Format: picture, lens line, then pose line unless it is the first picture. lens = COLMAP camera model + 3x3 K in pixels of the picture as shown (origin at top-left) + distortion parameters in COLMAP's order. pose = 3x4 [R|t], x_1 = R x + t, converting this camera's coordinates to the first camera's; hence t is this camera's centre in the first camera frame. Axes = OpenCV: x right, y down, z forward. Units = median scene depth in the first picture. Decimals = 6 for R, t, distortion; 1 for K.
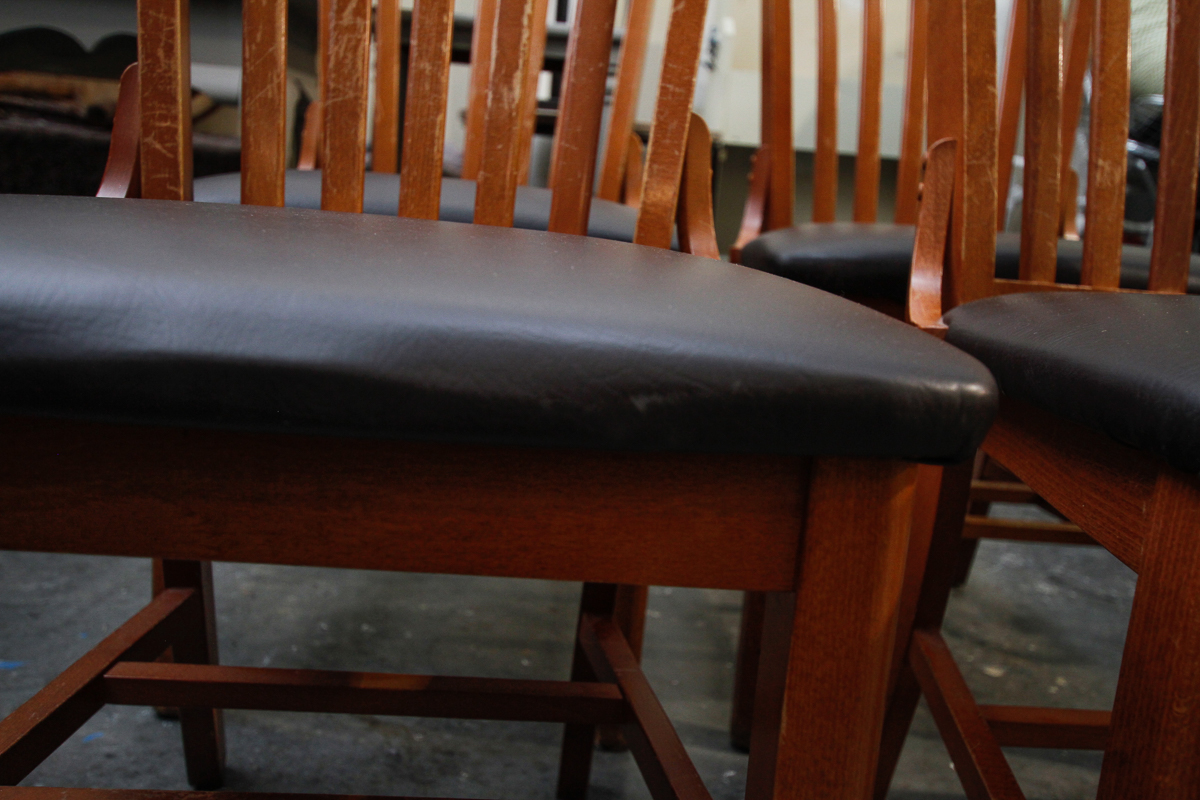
lens RADIAL K [[1032.1, 0, 606.9], [0, 1032.1, 414.1], [0, 0, 1]] dist [0.006945, 0.020965]
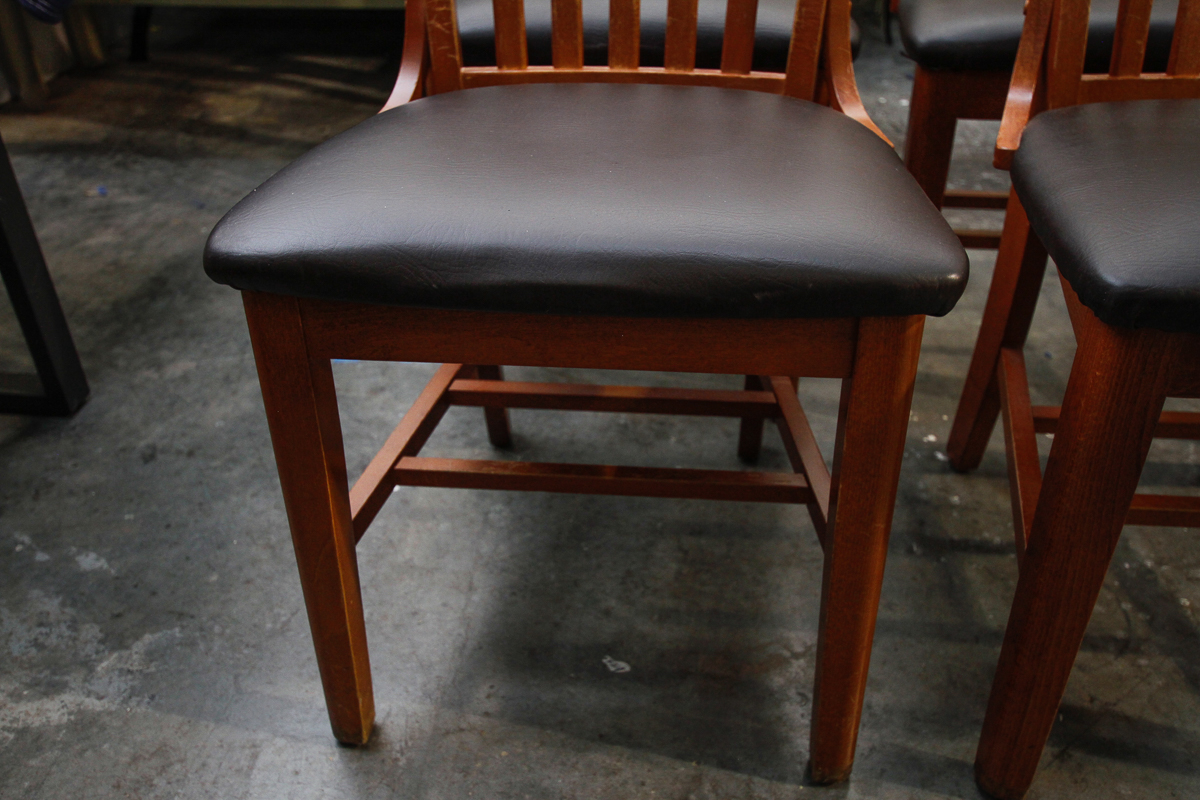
lens RADIAL K [[1032.1, 0, 606.9], [0, 1032.1, 414.1], [0, 0, 1]] dist [0.006945, 0.020965]
pose [[0.981530, 0.007830, -0.191150, 0.055788], [0.057569, 0.940761, 0.334146, -0.206660], [0.182442, -0.338979, 0.922935, -0.398515]]
